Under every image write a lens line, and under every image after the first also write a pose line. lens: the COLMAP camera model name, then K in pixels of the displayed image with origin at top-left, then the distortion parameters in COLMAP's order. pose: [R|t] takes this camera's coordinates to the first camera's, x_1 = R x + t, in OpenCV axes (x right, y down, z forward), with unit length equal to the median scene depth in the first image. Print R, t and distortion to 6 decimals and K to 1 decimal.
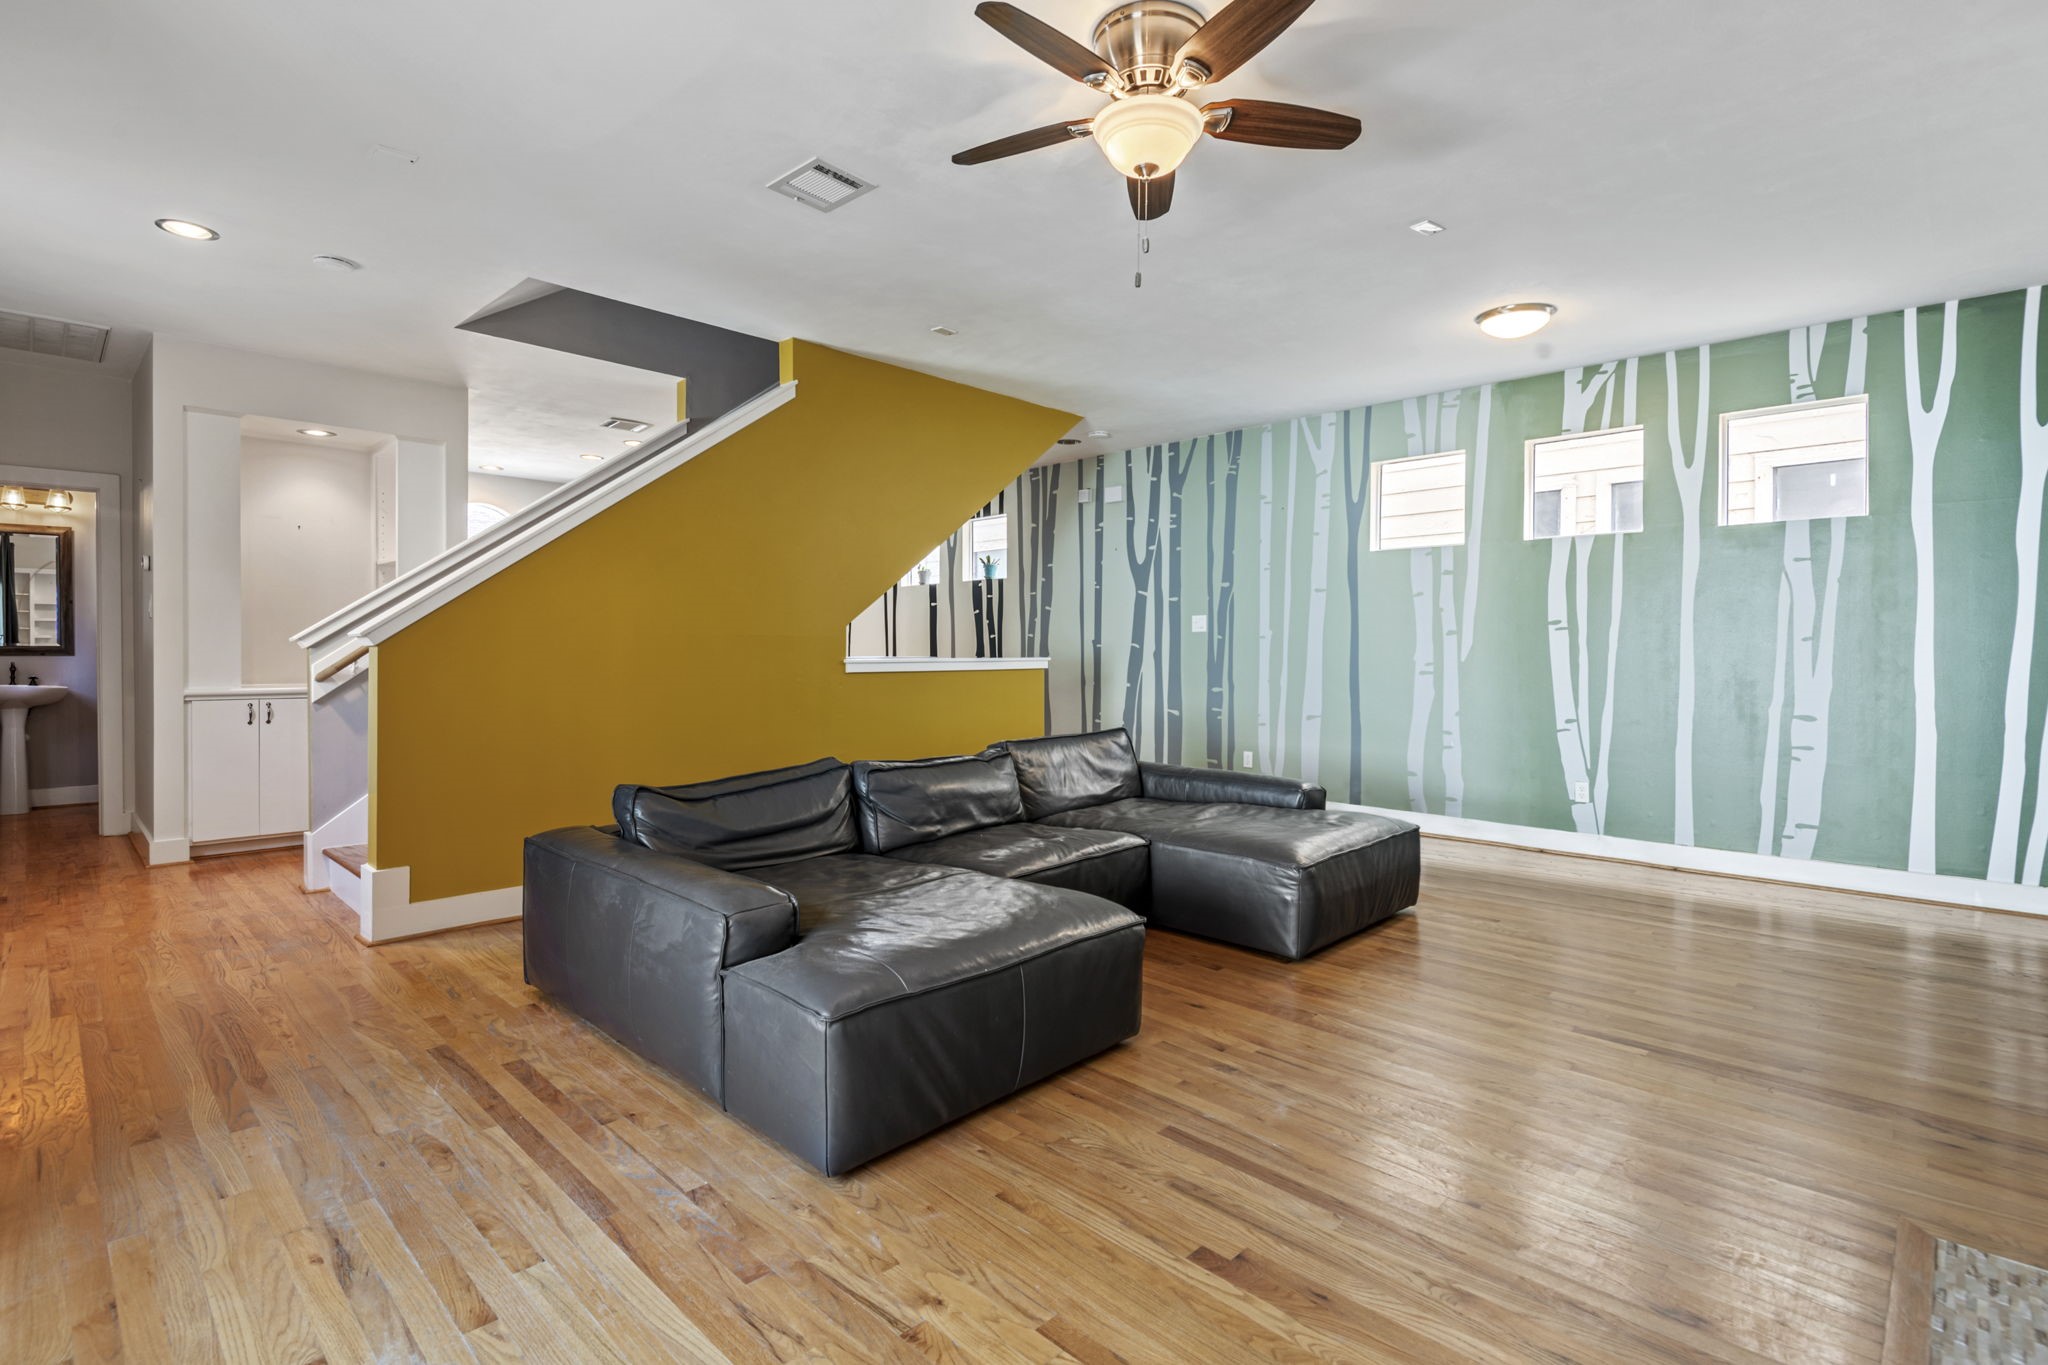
lens RADIAL K [[961.4, 0, 1021.5], [0, 961.4, 672.9], [0, 0, 1]] dist [0.031660, -0.024469]
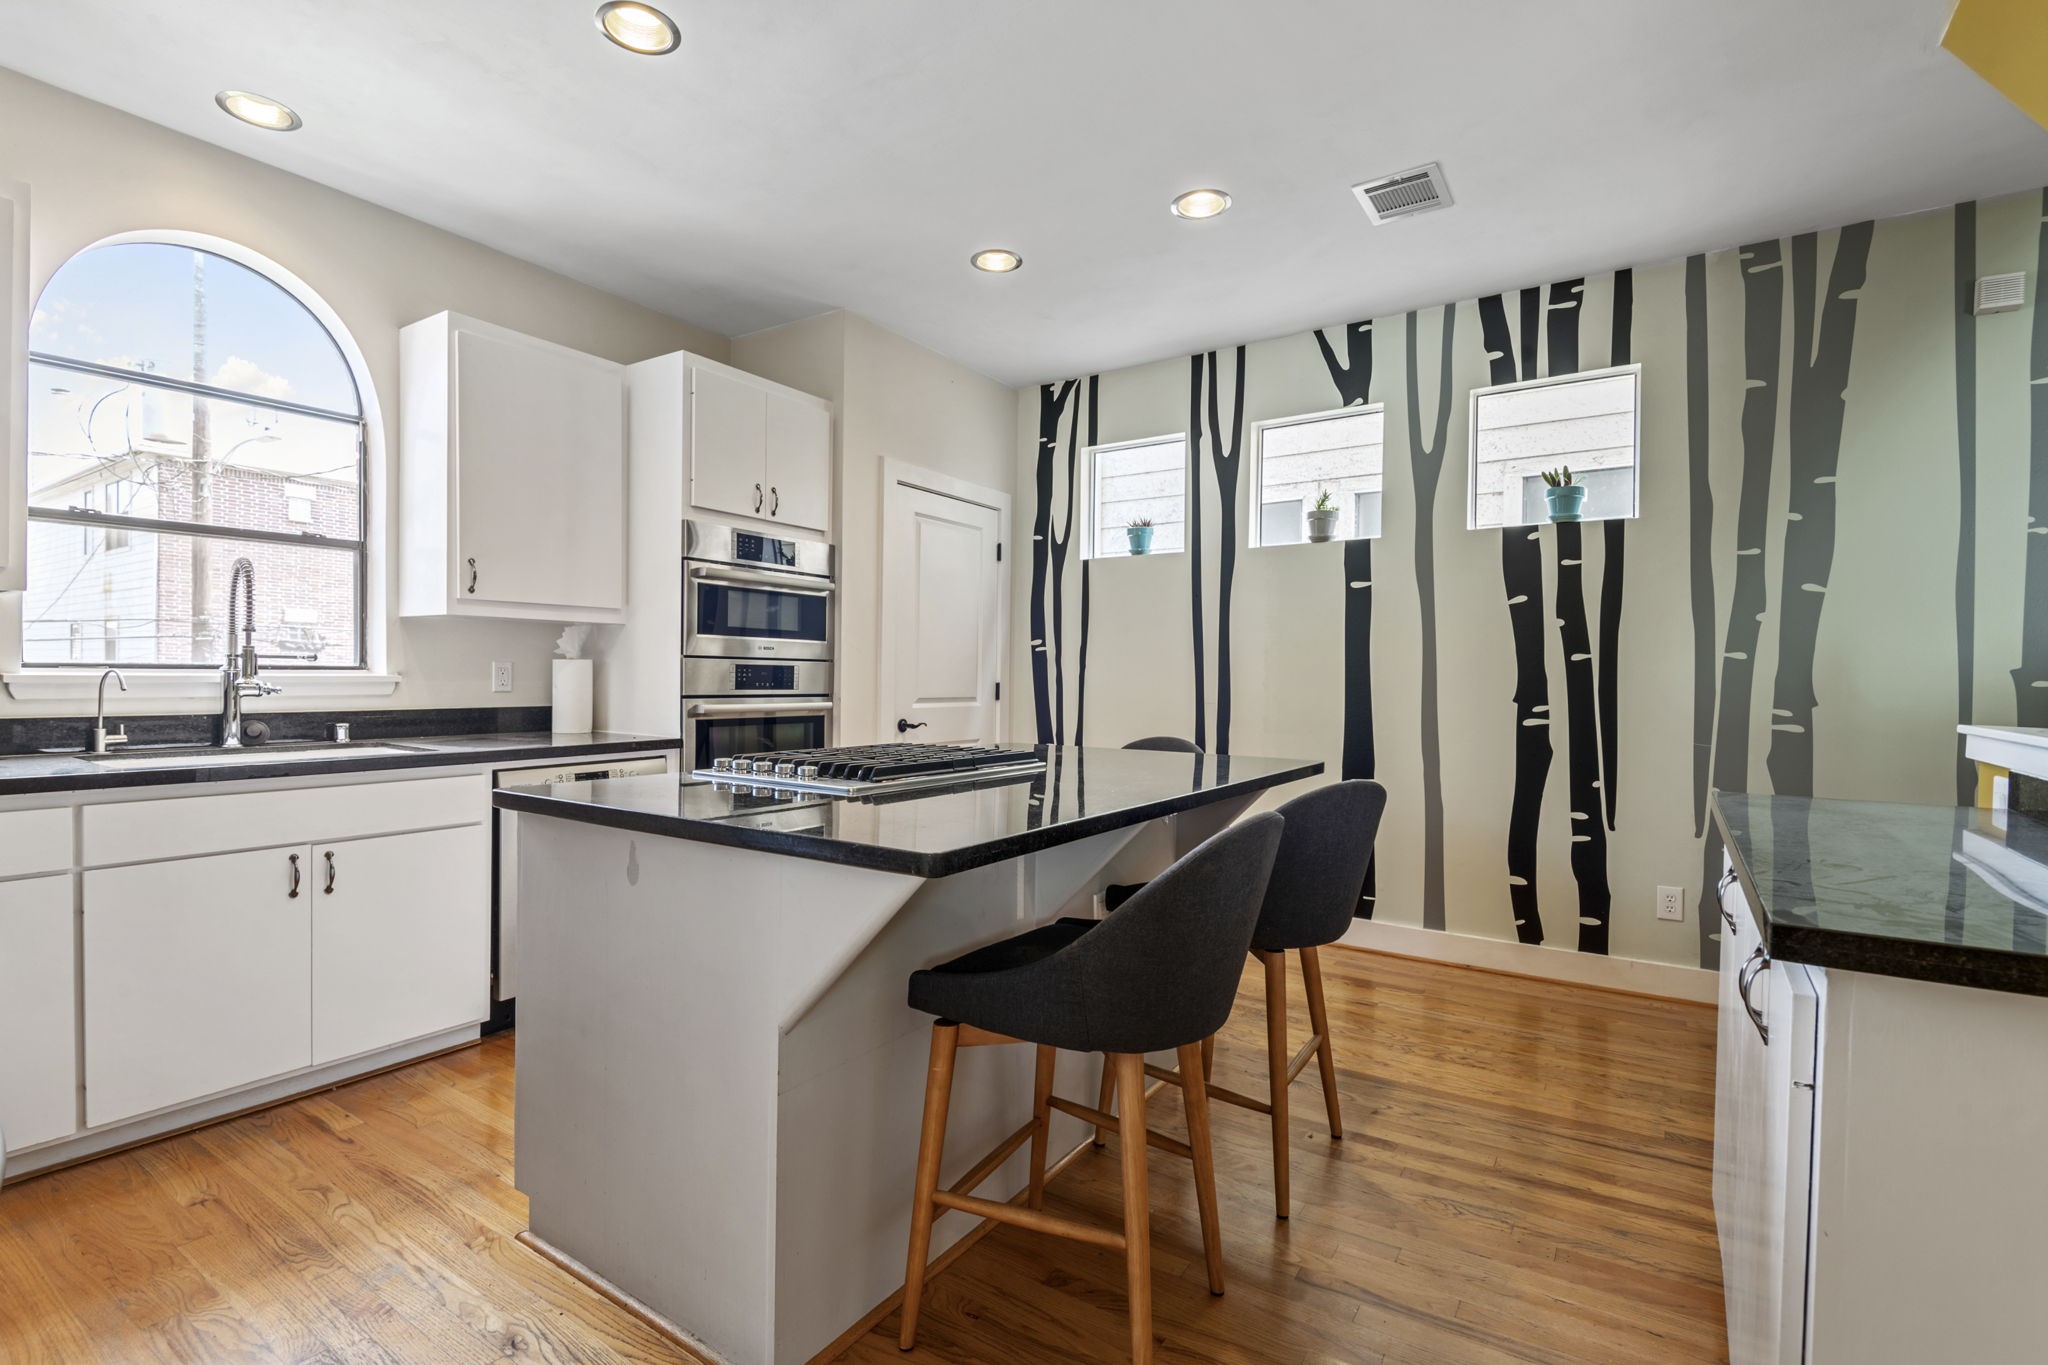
lens RADIAL K [[929.5, 0, 1014.9], [0, 929.5, 690.5], [0, 0, 1]] dist [0.032831, -0.029728]
pose [[0.984774, 0.006501, 0.173720, -0.398705], [-0.005094, 0.999951, -0.008543, -0.021701], [-0.173767, 0.007528, 0.984758, 0.737182]]
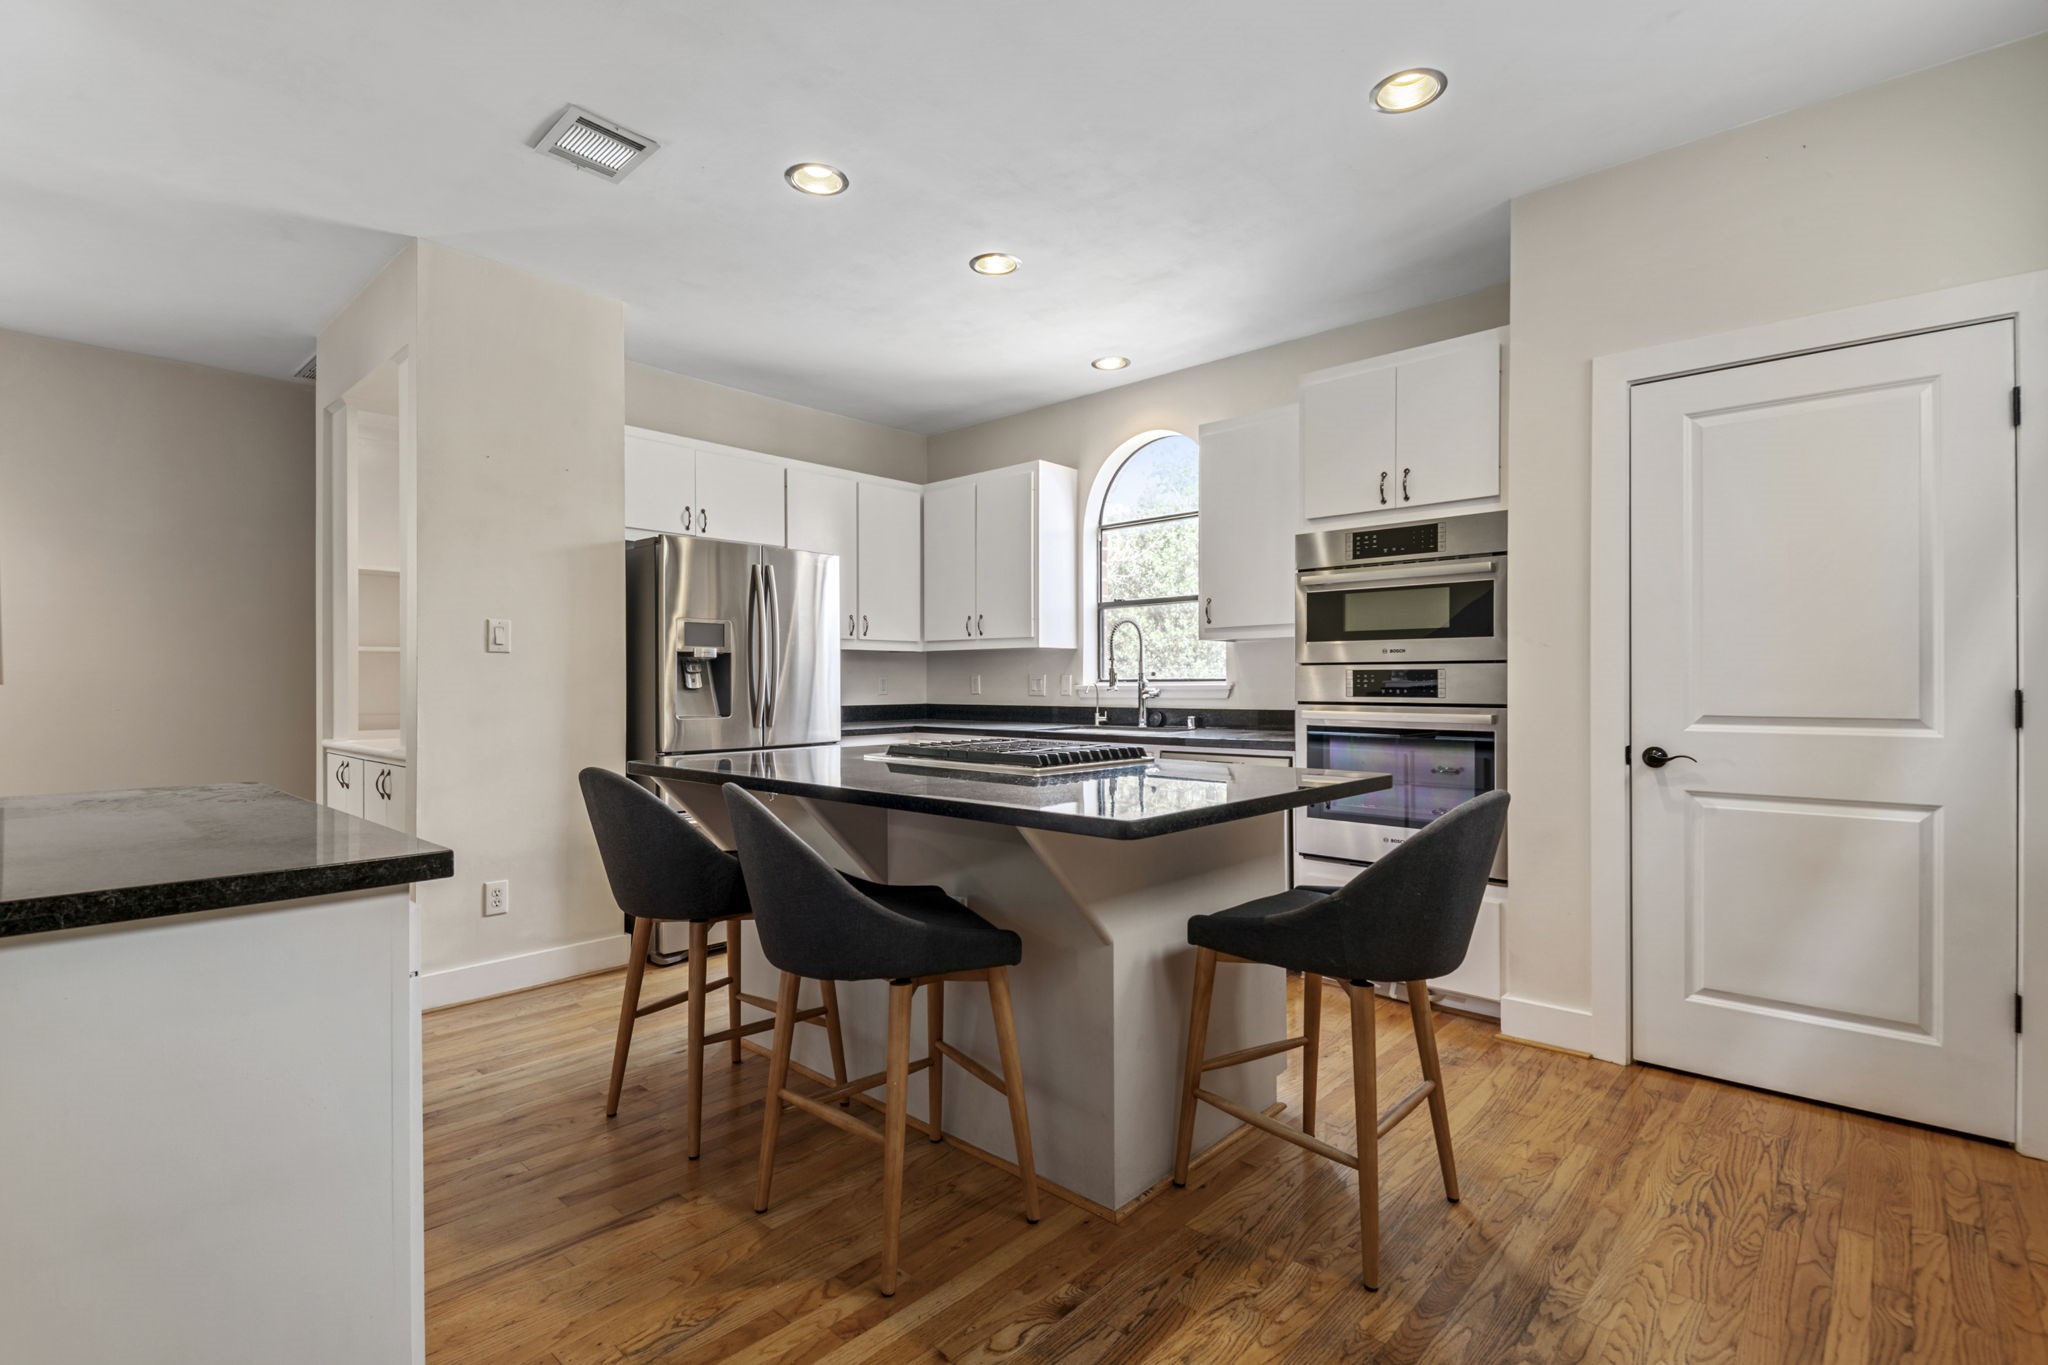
lens RADIAL K [[948.2, 0, 1008.2], [0, 948.2, 681.6], [0, 0, 1]] dist [0.027968, -0.022788]
pose [[0.021884, -0.003481, -0.999754, -0.001778], [-0.022359, 0.999742, -0.003970, -0.027205], [0.999510, 0.022440, 0.021801, 1.047394]]
